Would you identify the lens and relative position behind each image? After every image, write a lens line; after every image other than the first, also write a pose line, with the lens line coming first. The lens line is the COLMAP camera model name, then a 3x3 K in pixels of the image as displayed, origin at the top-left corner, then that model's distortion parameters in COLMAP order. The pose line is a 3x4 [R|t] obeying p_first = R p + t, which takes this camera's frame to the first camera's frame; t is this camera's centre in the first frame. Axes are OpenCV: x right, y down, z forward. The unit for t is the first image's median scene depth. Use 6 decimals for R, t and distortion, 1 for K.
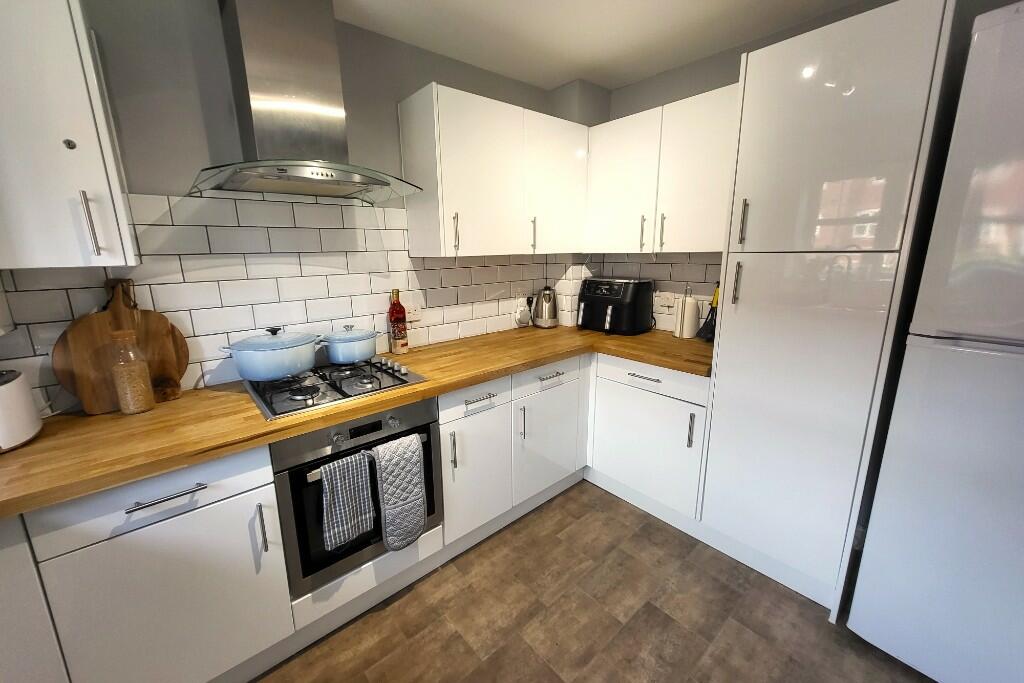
lens RADIAL K [[394.3, 0, 499.0], [0, 394.3, 334.6], [0, 0, 1]] dist [0.001462, 0.000002]
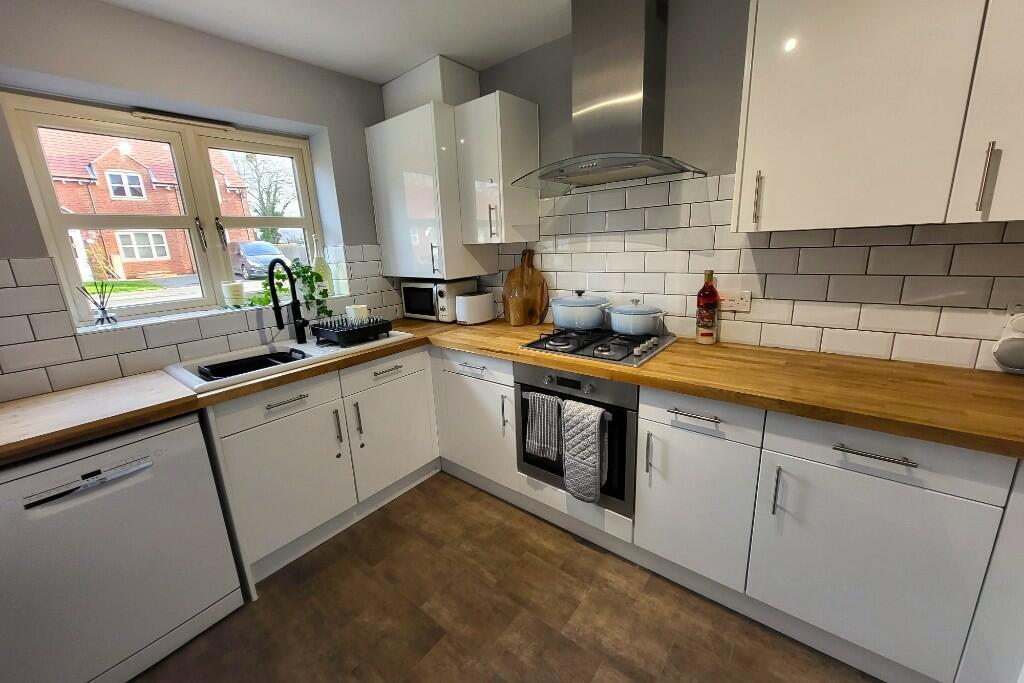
lens RADIAL K [[394.3, 0, 499.0], [0, 394.3, 334.6], [0, 0, 1]] dist [0.001462, 0.000002]
pose [[0.178880, 0.234910, -0.955416, 0.650567], [-0.163686, 0.964651, 0.206534, -0.100805], [0.970159, 0.119444, 0.211008, 0.468318]]
